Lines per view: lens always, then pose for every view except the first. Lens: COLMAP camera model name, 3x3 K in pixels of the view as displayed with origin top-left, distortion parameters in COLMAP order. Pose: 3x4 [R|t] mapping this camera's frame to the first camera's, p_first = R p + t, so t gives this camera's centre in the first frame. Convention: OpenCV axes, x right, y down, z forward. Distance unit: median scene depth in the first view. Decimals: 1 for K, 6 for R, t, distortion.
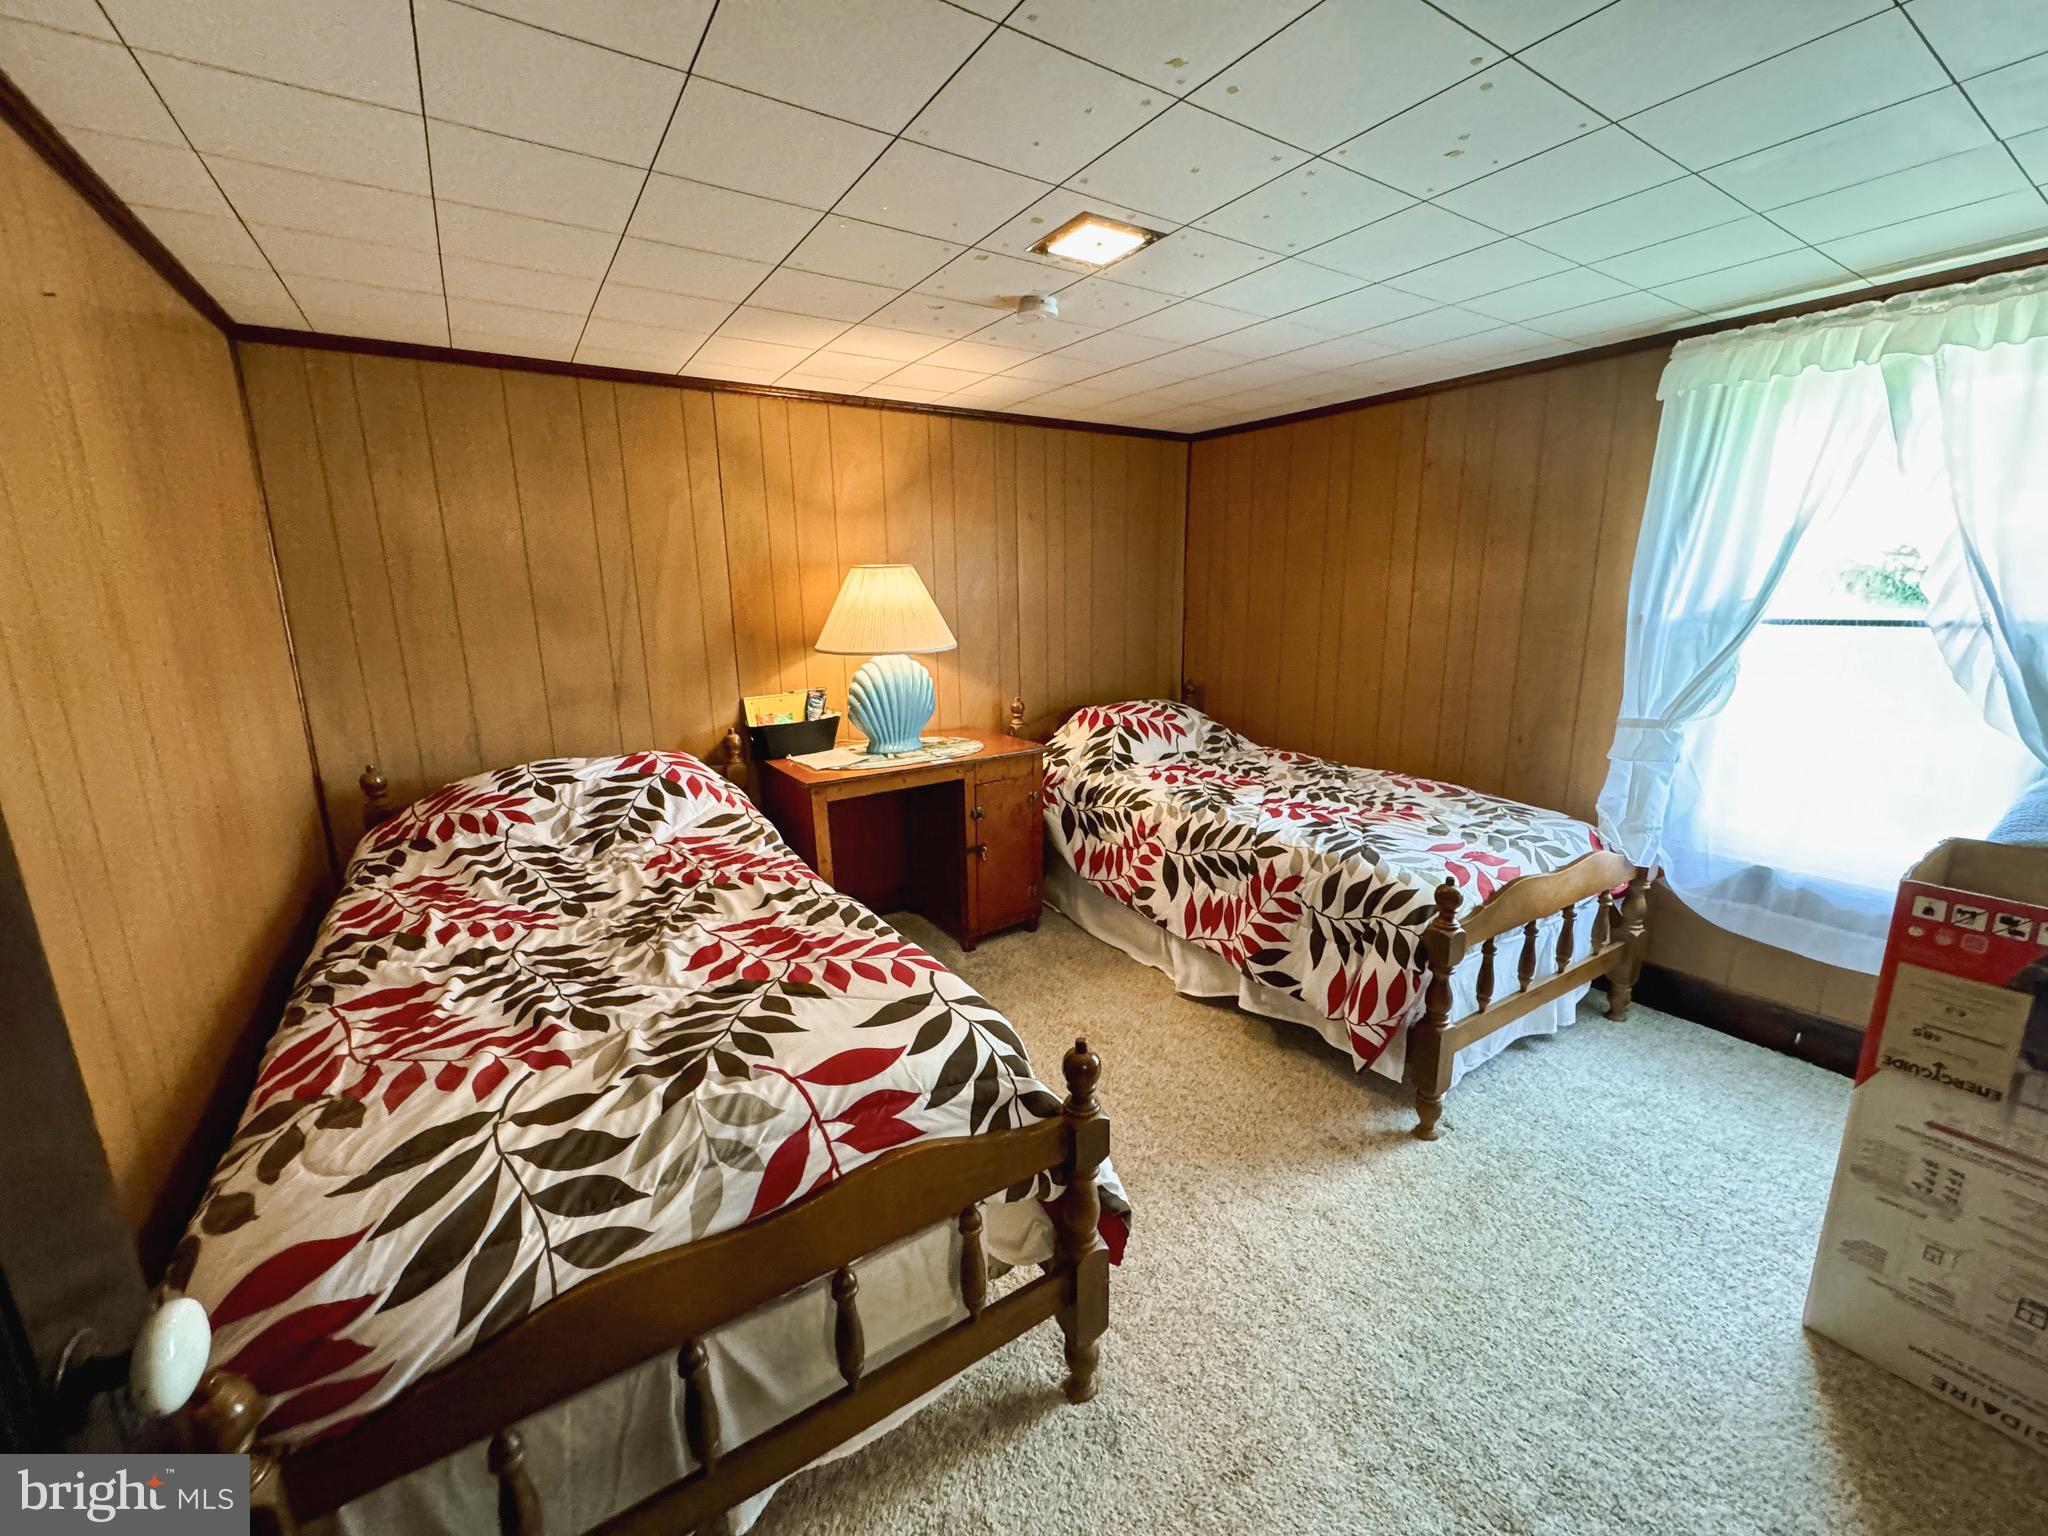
lens RADIAL K [[816.1, 0, 1023.8], [0, 816.1, 765.6], [0, 0, 1]] dist [-0.000735, 0.000369]
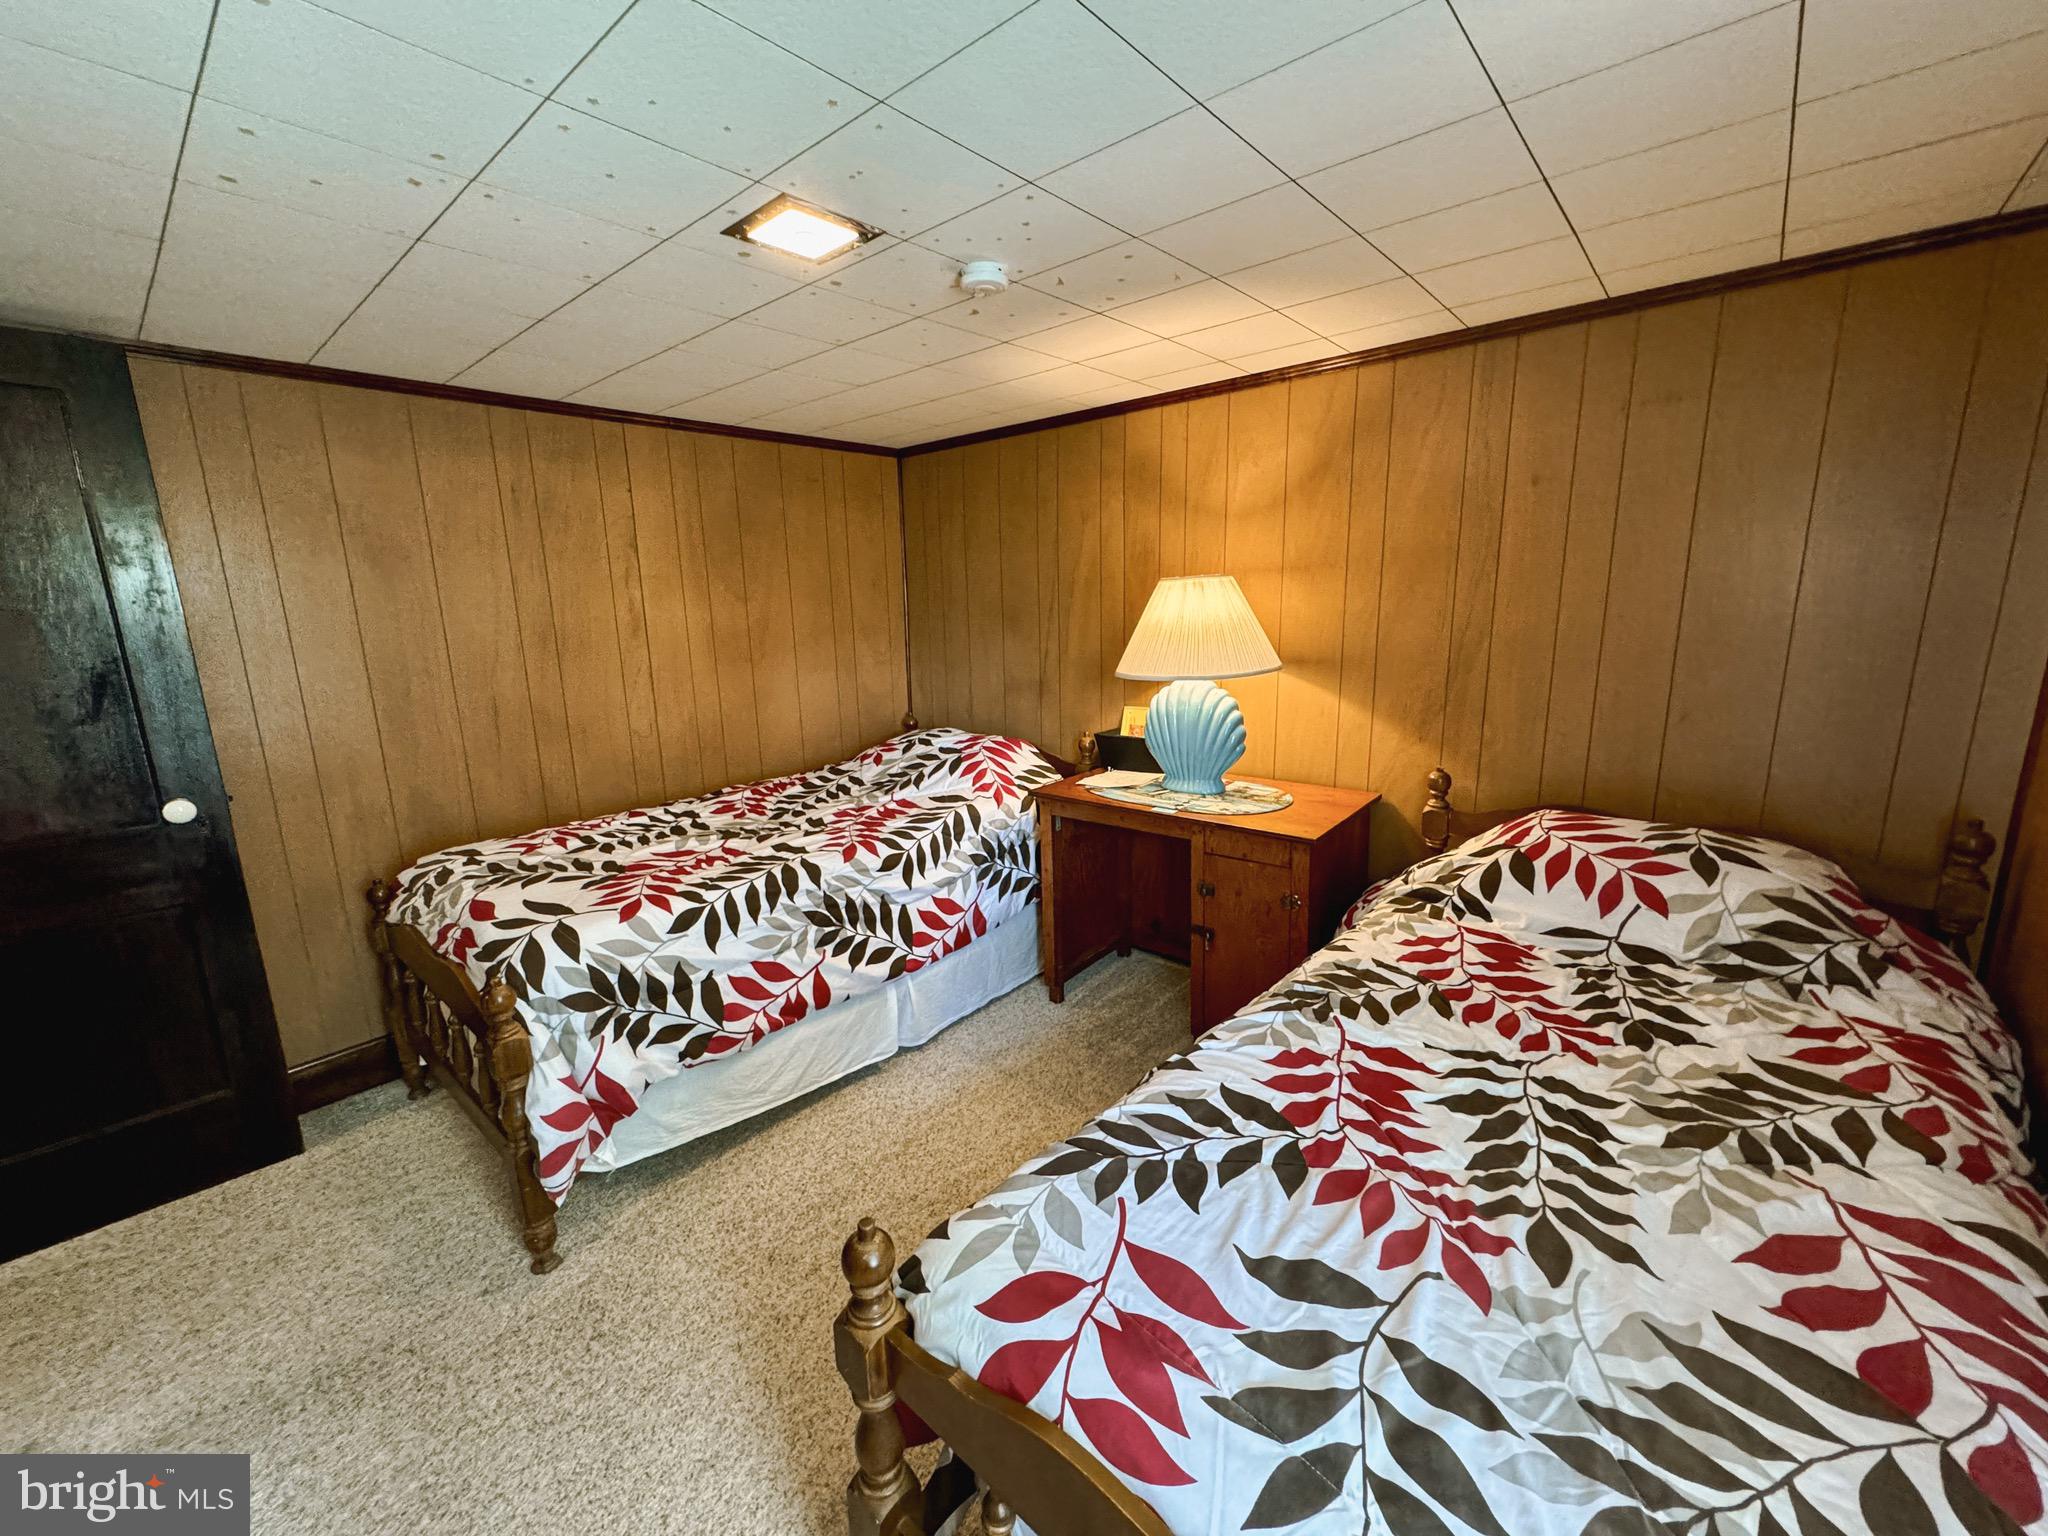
lens RADIAL K [[816.1, 0, 1025.4], [0, 816.1, 765.4], [0, 0, 1]] dist [-0.000735, 0.000369]
pose [[0.276537, 0.200711, -0.939810, 0.696123], [-0.187892, 0.970365, 0.151950, -0.164301], [0.942456, 0.134563, 0.306054, 0.654460]]
